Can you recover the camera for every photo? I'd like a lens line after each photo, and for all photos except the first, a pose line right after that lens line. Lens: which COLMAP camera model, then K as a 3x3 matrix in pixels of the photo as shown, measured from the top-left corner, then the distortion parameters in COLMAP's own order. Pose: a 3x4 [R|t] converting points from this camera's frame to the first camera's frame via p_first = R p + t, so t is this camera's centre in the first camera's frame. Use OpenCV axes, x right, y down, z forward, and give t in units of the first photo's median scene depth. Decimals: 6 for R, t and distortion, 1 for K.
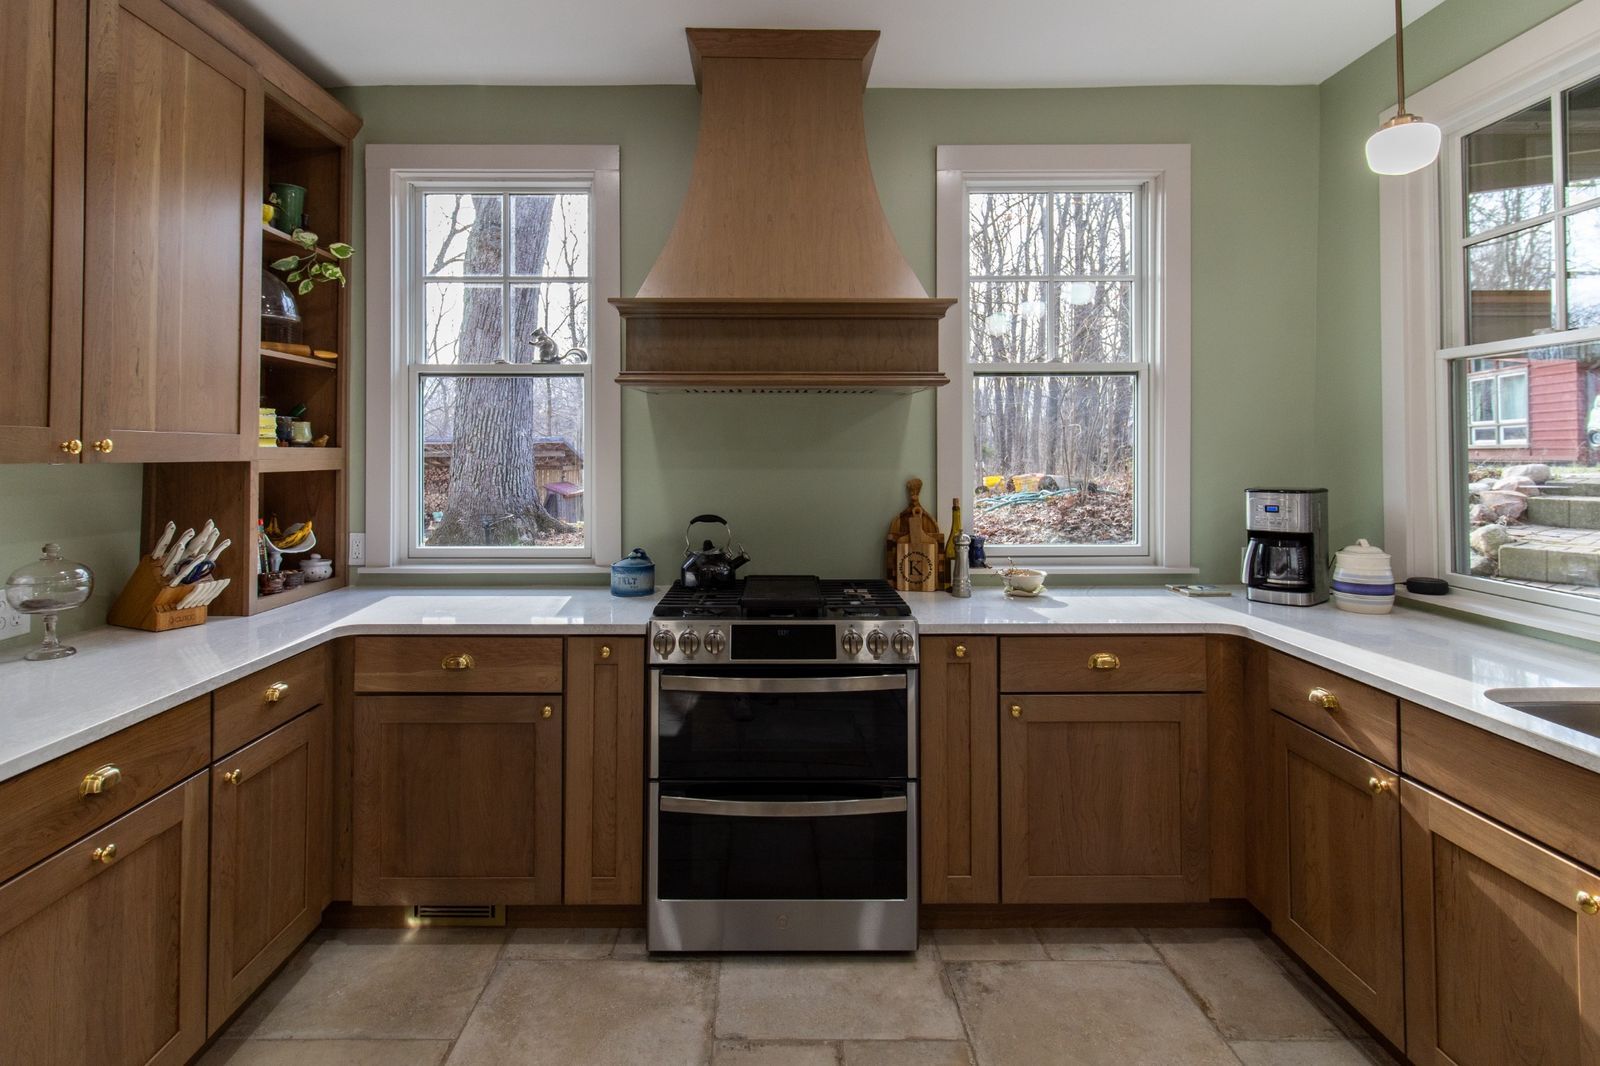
lens RADIAL K [[829.0, 0, 755.7], [0, 829.0, 438.2], [0, 0, 1]] dist [0.001958, 0.001246]
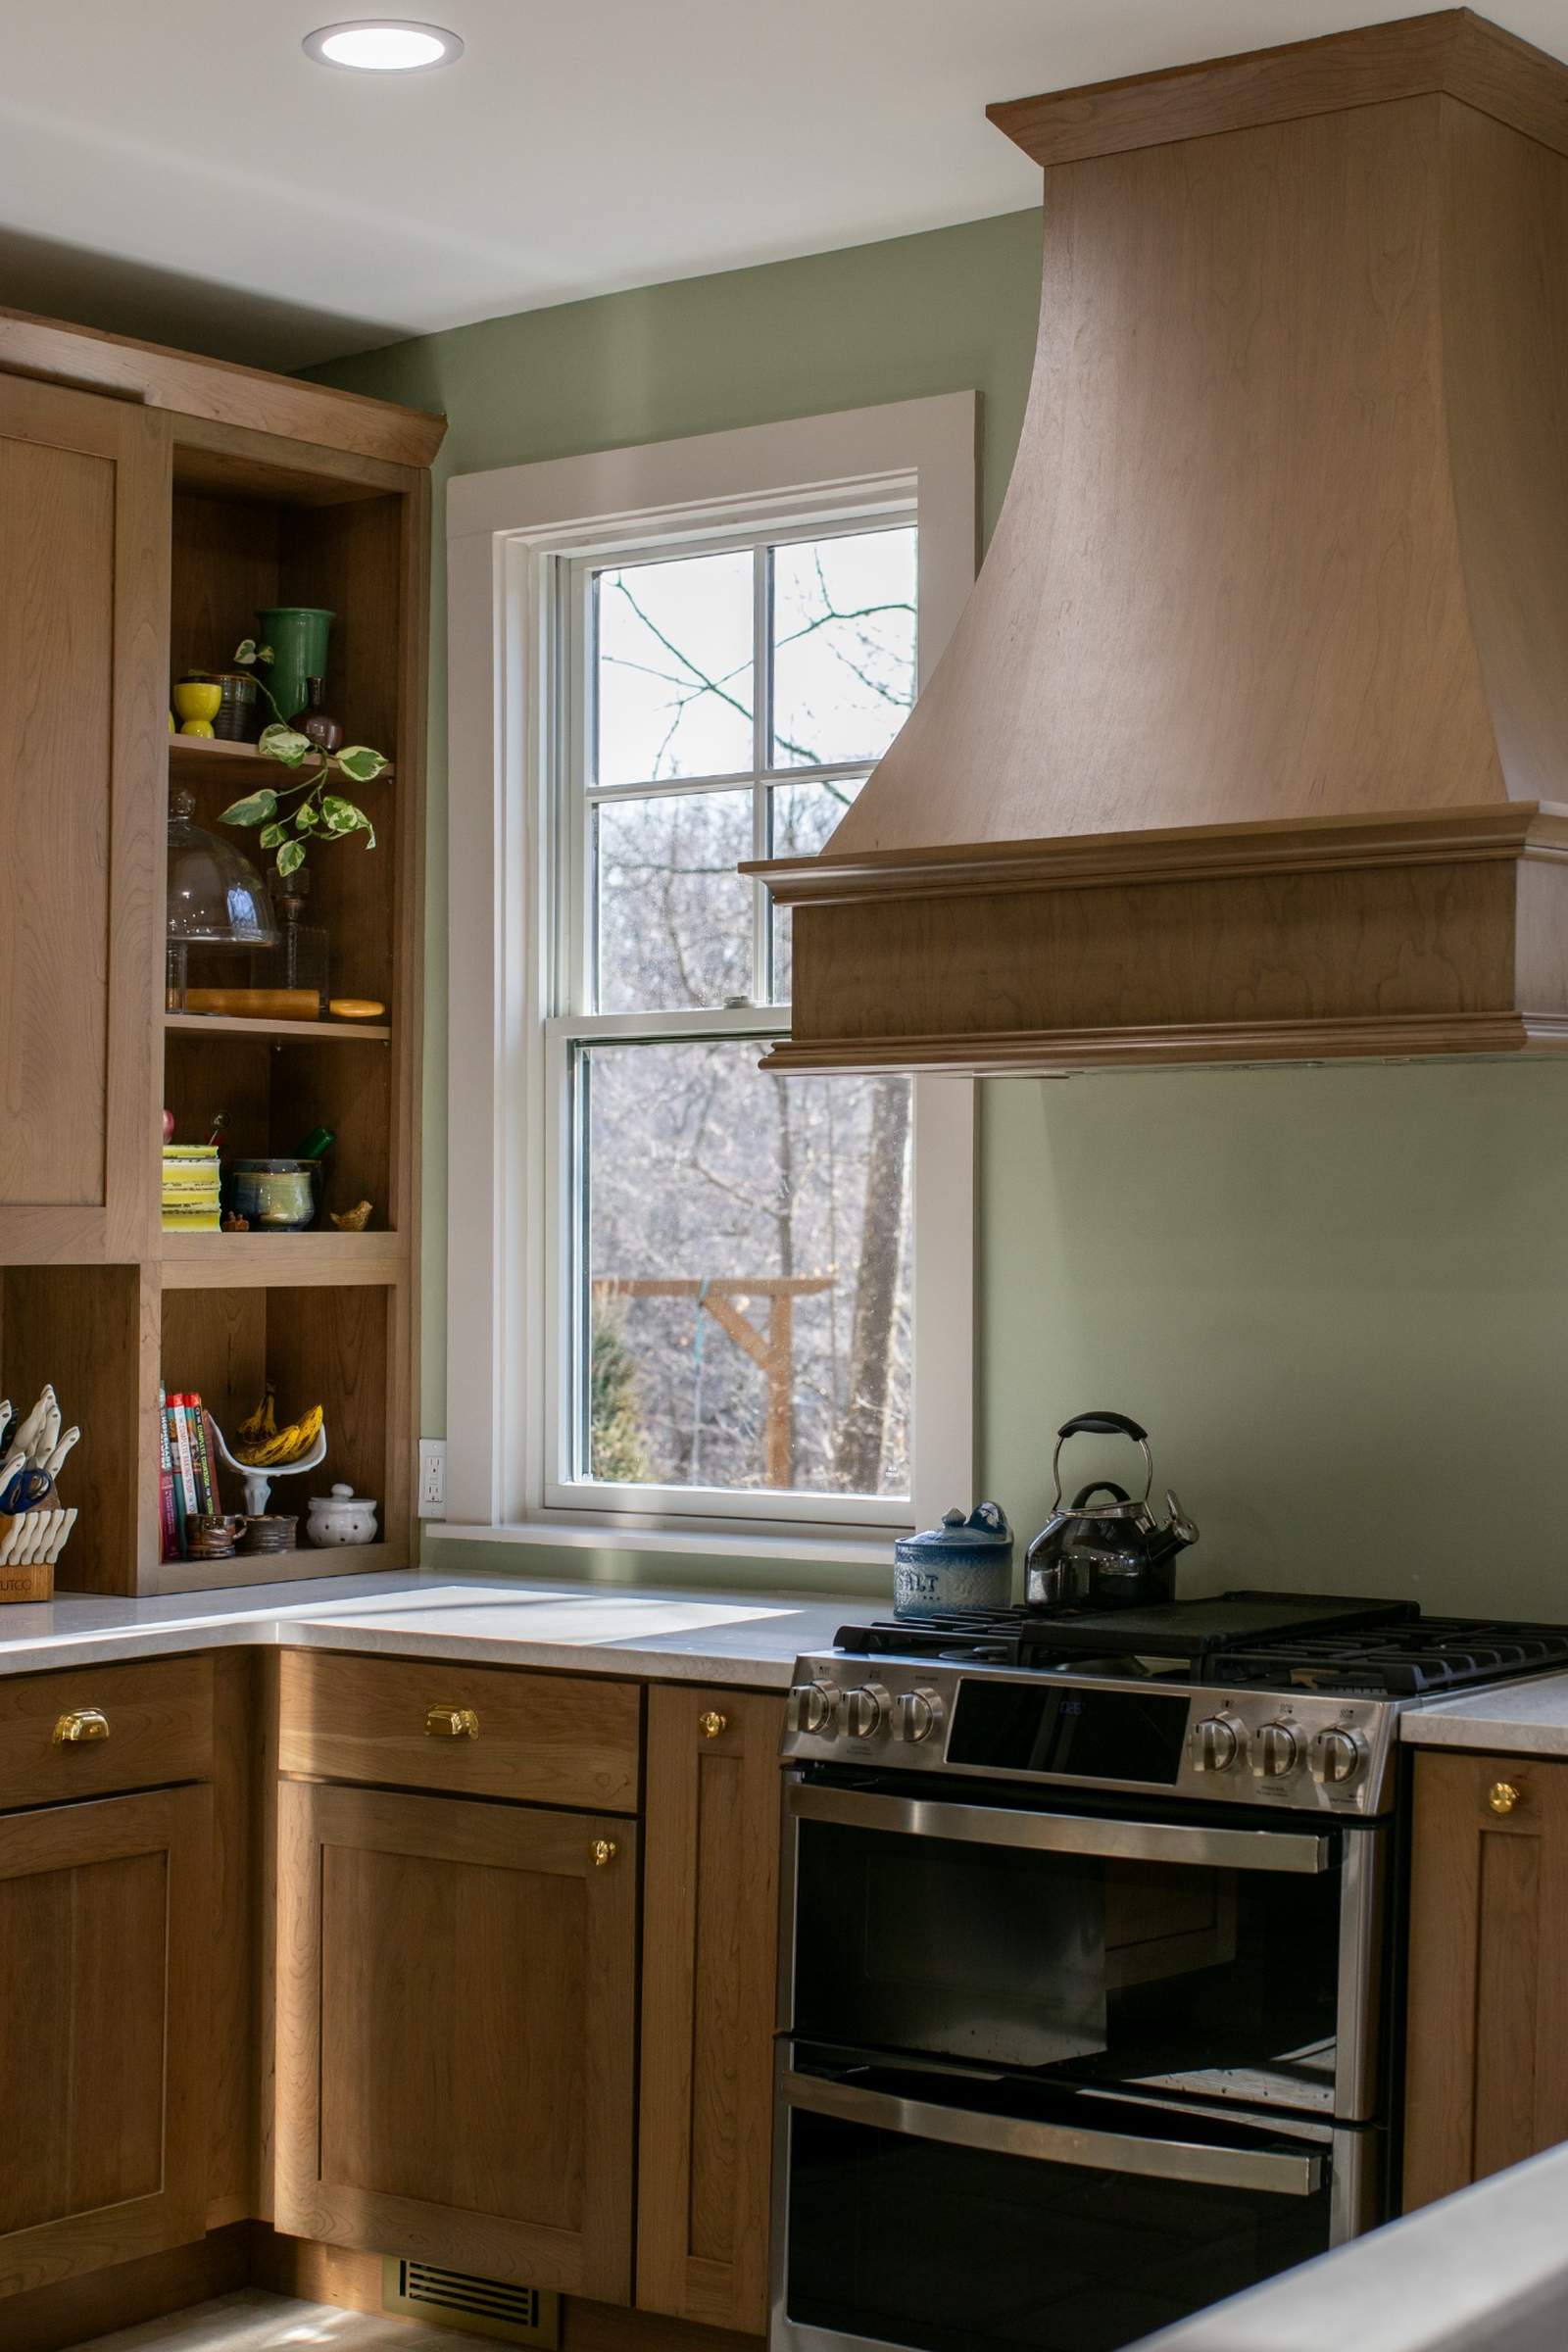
lens RADIAL K [[3714.6, 0, 784.0], [0, 3714.6, 1176.0], [0, 0, 1]] dist [0.005578, 0.048770]
pose [[0.802544, -0.012597, -0.596459, 0.897828], [0.014689, 0.999891, -0.001352, -0.012976], [0.596412, -0.007676, 0.802642, -0.432769]]
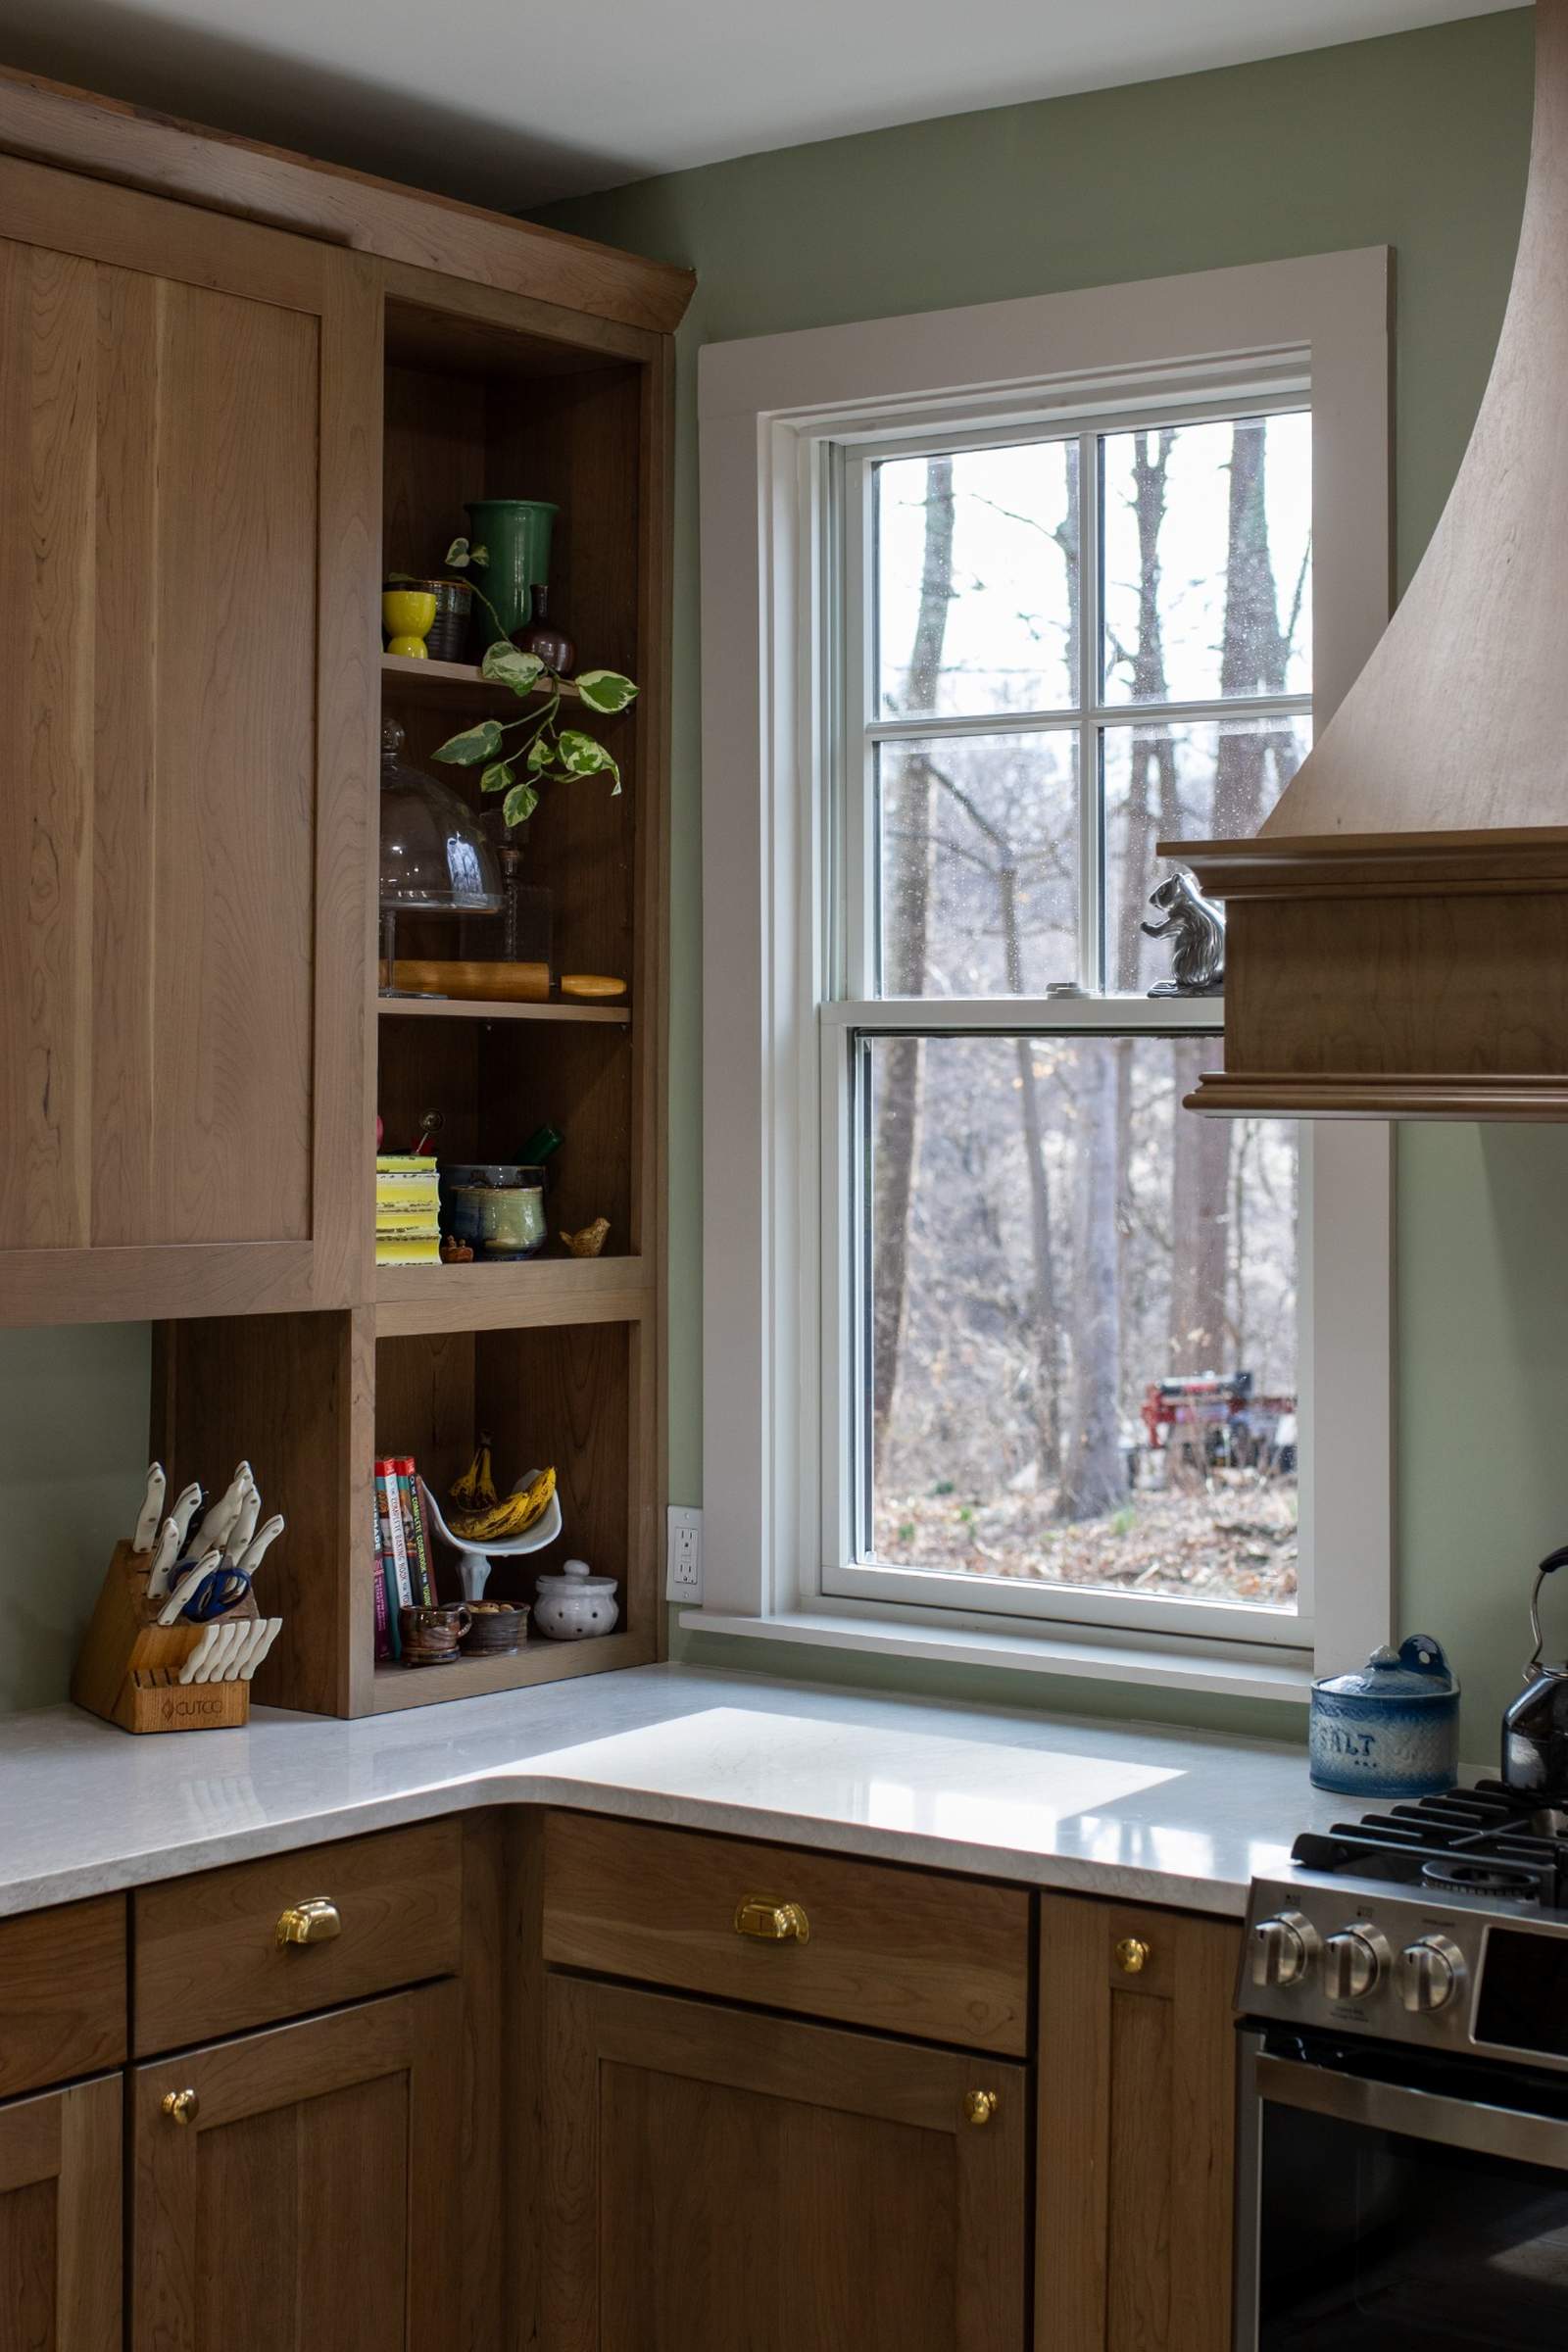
lens RADIAL K [[3541.4, 0, 784.0], [0, 3541.4, 1176.0], [0, 0, 1]] dist [0.013786, 0.017686]
pose [[0.808638, 0.022197, -0.587888, 0.486522], [0.000970, 0.999236, 0.039063, -0.093949], [0.588306, -0.032159, 0.807999, -0.174858]]
